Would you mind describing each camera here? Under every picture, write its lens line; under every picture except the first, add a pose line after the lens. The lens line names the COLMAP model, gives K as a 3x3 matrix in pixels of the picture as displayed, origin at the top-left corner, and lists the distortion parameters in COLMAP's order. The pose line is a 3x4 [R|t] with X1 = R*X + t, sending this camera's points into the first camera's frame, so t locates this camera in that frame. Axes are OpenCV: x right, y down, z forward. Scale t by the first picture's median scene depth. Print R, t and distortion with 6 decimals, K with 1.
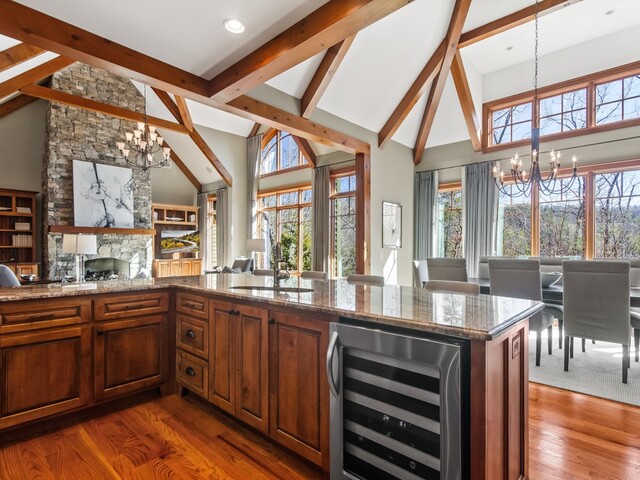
lens RADIAL K [[343.0, 0, 320.7], [0, 343.0, 250.4], [0, 0, 1]] dist [0.011440, -0.000626]
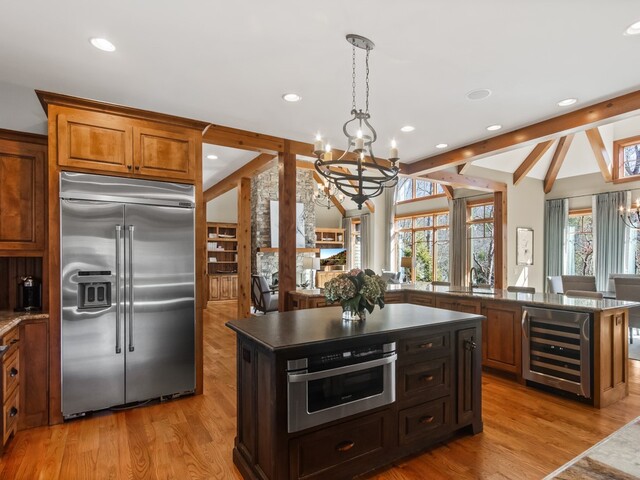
lens RADIAL K [[349.0, 0, 324.1], [0, 349.0, 259.4], [0, 0, 1]] dist [0.015082, -0.000332]
pose [[0.965483, 0.001750, -0.260460, -0.131019], [-0.002043, 0.999998, -0.000851, -0.020371], [0.260458, 0.001354, 0.965484, -0.327080]]
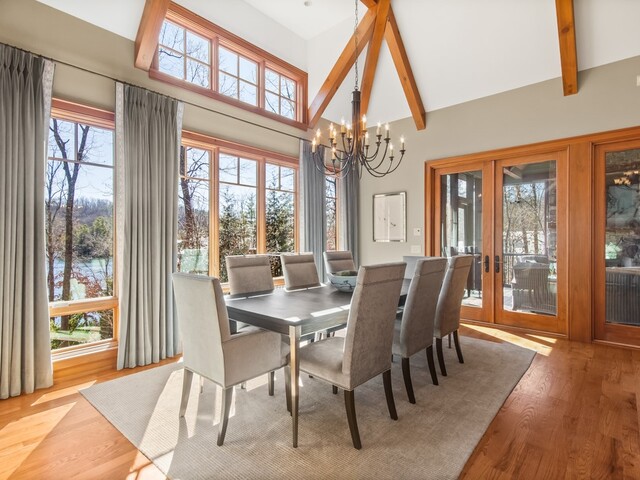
lens RADIAL K [[343.0, 0, 320.7], [0, 343.0, 250.4], [0, 0, 1]] dist [0.011440, -0.000626]
pose [[-0.020426, -0.024575, 0.999489, -0.096381], [0.004524, 0.999685, 0.024672, -0.004644], [-0.999781, 0.005026, -0.020309, 0.598187]]
